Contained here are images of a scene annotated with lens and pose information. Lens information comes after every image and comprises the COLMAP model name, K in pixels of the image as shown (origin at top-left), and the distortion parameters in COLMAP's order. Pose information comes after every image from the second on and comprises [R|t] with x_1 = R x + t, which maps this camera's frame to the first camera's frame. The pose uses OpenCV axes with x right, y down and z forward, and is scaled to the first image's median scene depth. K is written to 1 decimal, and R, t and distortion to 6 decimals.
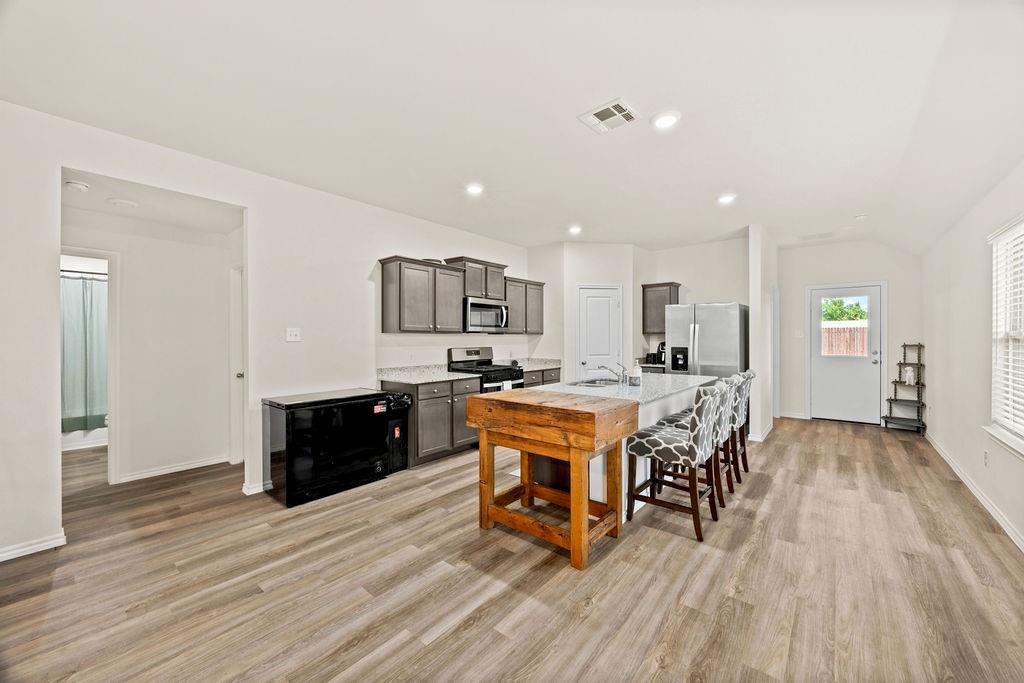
lens RADIAL K [[397.8, 0, 512.0], [0, 397.8, 341.5], [0, 0, 1]] dist [-0.002547, -0.000160]
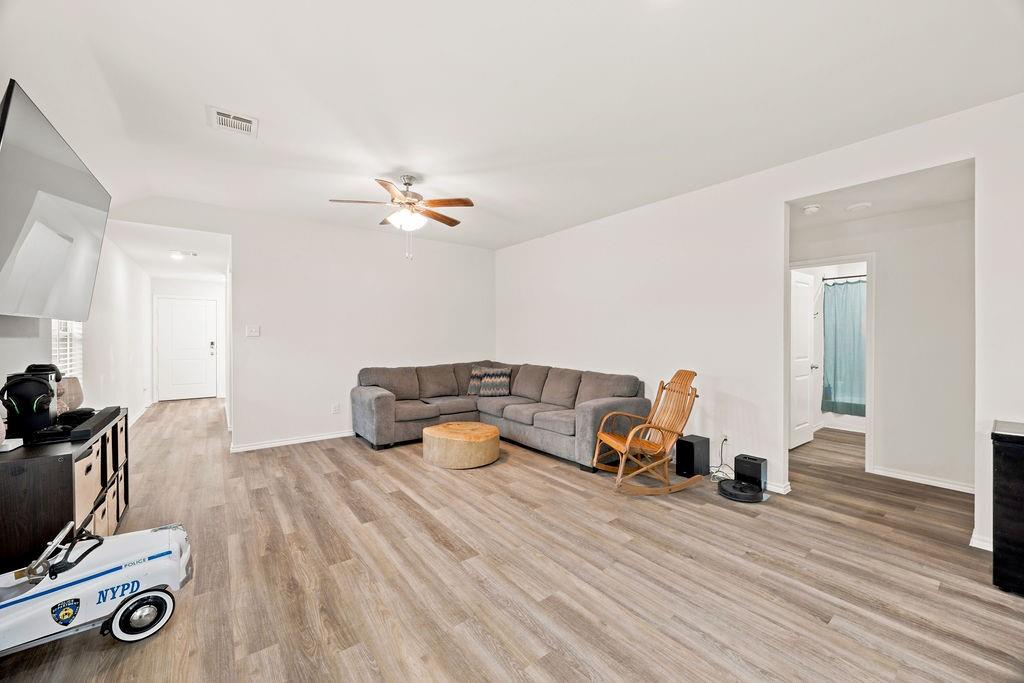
lens RADIAL K [[387.5, 0, 512.7], [0, 387.5, 337.3], [0, 0, 1]] dist [-0.003285, -0.000336]
pose [[-0.225335, 0.006856, -0.974257, 0.168453], [-0.006216, 0.999945, 0.008474, -0.002676], [0.974262, 0.007965, -0.225280, 0.239769]]
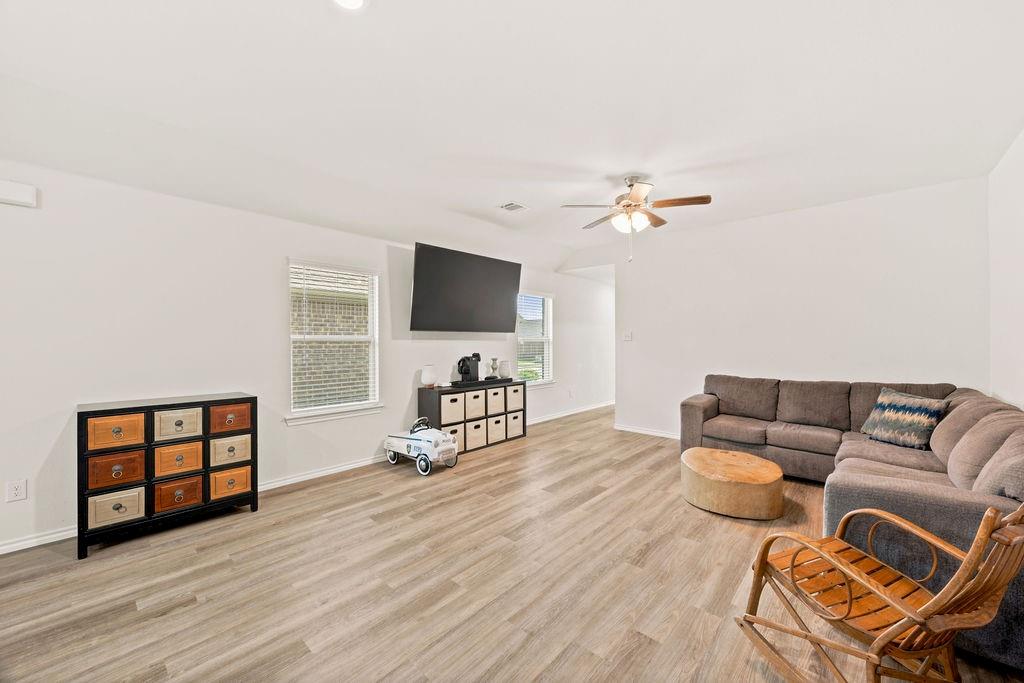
lens RADIAL K [[387.5, 0, 512.7], [0, 387.5, 337.3], [0, 0, 1]] dist [-0.003285, -0.000336]
pose [[-0.999093, 0.003897, 0.042406, -0.360021], [0.003839, 0.999992, -0.001444, -0.001983], [-0.042412, -0.001280, -0.999099, 0.652313]]
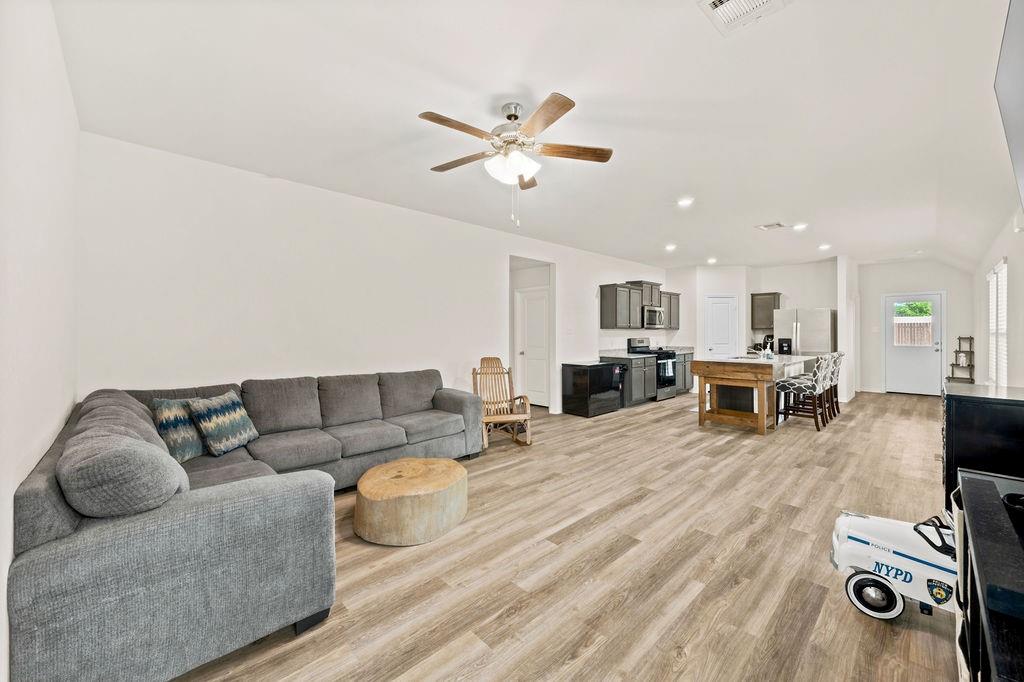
lens RADIAL K [[412.8, 0, 508.2], [0, 412.8, 333.6], [0, 0, 1]] dist [0.002850, 0.000001]
pose [[0.993761, 0.002682, -0.111499, -0.507746], [-0.003216, 0.999984, -0.004605, 0.007623], [0.111485, 0.004935, 0.993754, -0.751623]]
